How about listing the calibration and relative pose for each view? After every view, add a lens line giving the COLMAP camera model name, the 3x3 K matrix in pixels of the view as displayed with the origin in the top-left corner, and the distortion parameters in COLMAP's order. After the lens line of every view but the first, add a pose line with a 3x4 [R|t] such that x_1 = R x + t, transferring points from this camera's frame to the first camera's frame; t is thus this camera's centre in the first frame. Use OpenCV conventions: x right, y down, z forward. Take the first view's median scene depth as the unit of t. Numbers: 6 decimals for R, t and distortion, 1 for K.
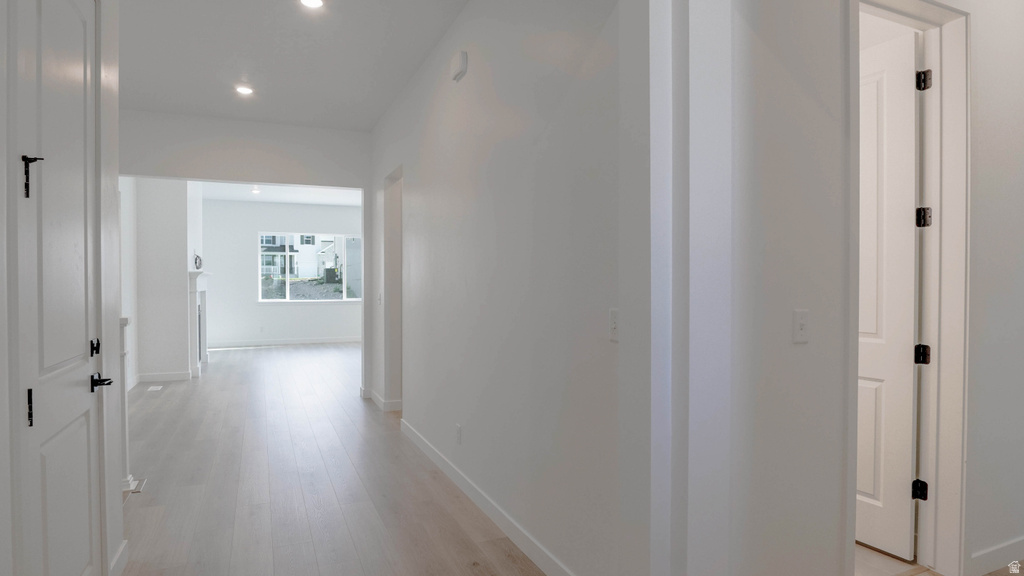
lens RADIAL K [[558.3, 0, 493.5], [0, 558.3, 289.5], [0, 0, 1]] dist [-0.027978, 0.000136]
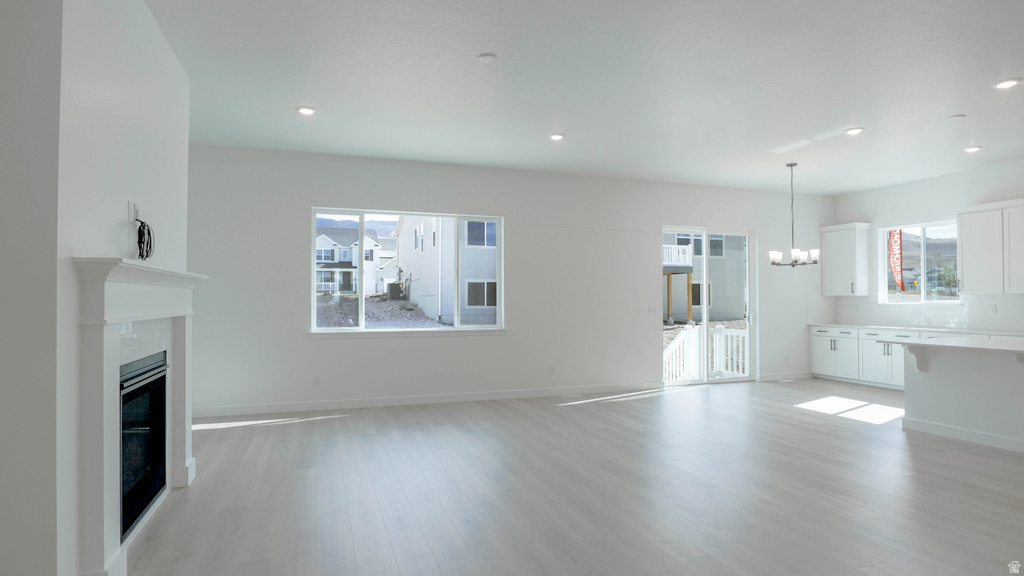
lens RADIAL K [[559.5, 0, 510.9], [0, 559.5, 291.5], [0, 0, 1]] dist [-0.029193, 0.000880]
pose [[0.997850, -0.001696, -0.065521, -0.191902], [-0.000046, 0.999647, -0.026574, -0.003990], [0.065543, 0.026520, 0.997497, 0.469236]]
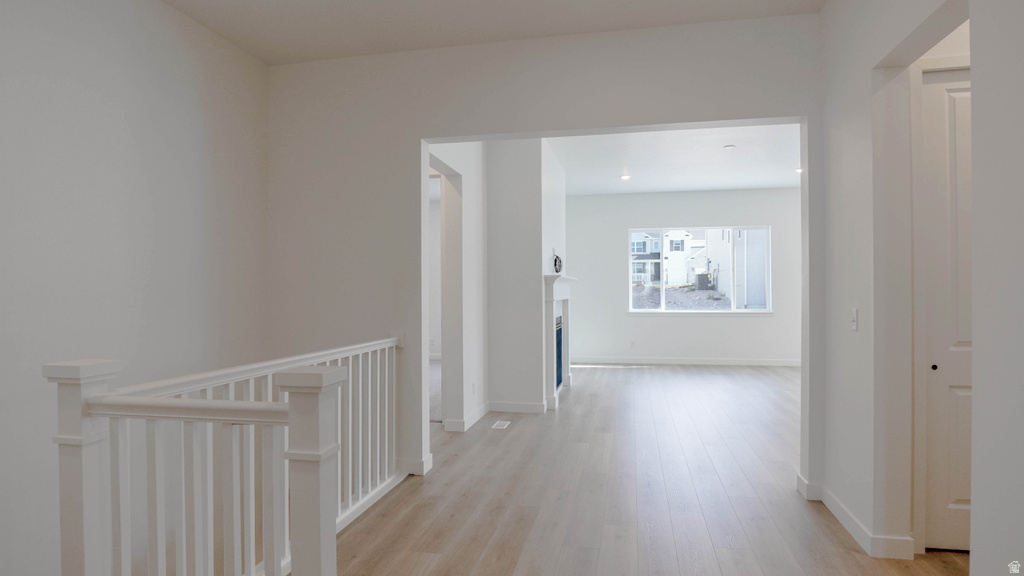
lens RADIAL K [[559.5, 0, 510.9], [0, 559.5, 291.5], [0, 0, 1]] dist [-0.029193, 0.000880]
pose [[0.819383, -0.003270, -0.573237, -0.085275], [-0.001661, 0.999966, -0.008079, -0.001737], [0.573244, 0.007572, 0.819350, 0.206888]]
